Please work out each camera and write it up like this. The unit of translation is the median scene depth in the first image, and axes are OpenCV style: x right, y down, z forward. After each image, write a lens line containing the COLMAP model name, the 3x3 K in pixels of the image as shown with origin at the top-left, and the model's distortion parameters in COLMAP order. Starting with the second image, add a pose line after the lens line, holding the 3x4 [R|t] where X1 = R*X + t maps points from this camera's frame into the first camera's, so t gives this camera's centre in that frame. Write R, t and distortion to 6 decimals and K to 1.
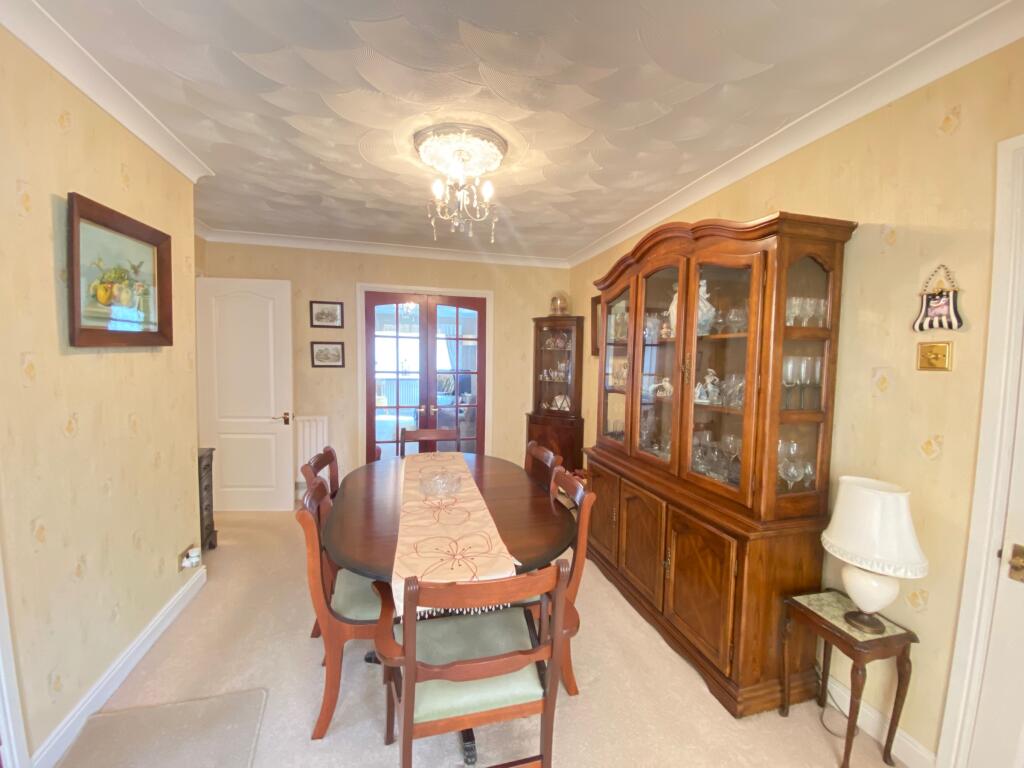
lens RADIAL K [[415.8, 0, 512.0], [0, 415.8, 384.0], [0, 0, 1]] dist [0.029609, -0.024635]
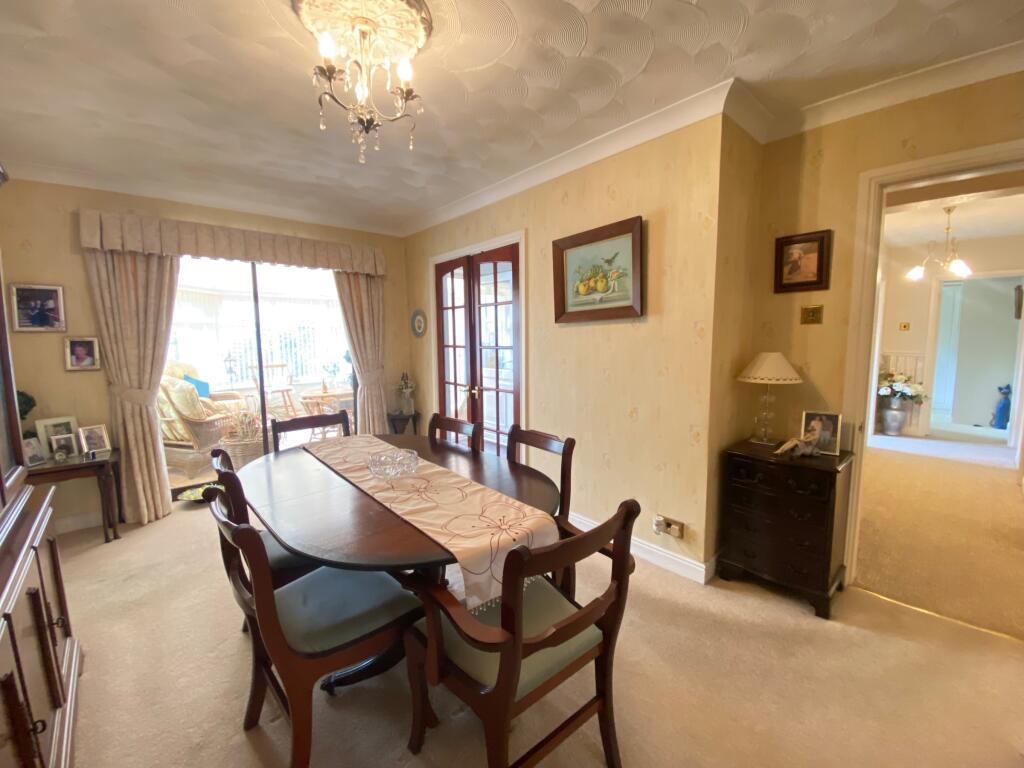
lens RADIAL K [[415.8, 0, 512.0], [0, 415.8, 384.0], [0, 0, 1]] dist [0.029609, -0.024635]
pose [[-0.888429, 0.043189, -0.456977, 0.007718], [-0.037597, 0.985372, 0.166220, -0.107357], [0.457471, 0.164855, -0.873809, 2.265050]]
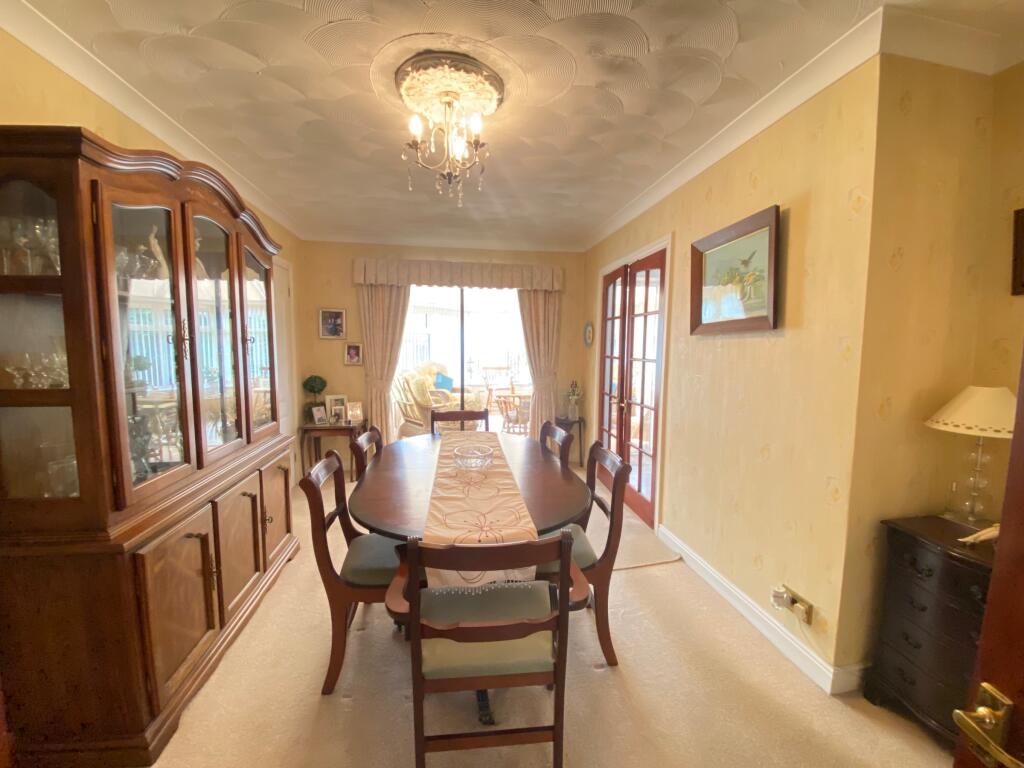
lens RADIAL K [[415.8, 0, 512.0], [0, 415.8, 384.0], [0, 0, 1]] dist [0.029609, -0.024635]
pose [[-0.994244, -0.035649, 0.101037, -0.439024], [-0.018415, 0.985848, 0.166629, -0.143610], [-0.105548, 0.163809, -0.980829, 2.394008]]
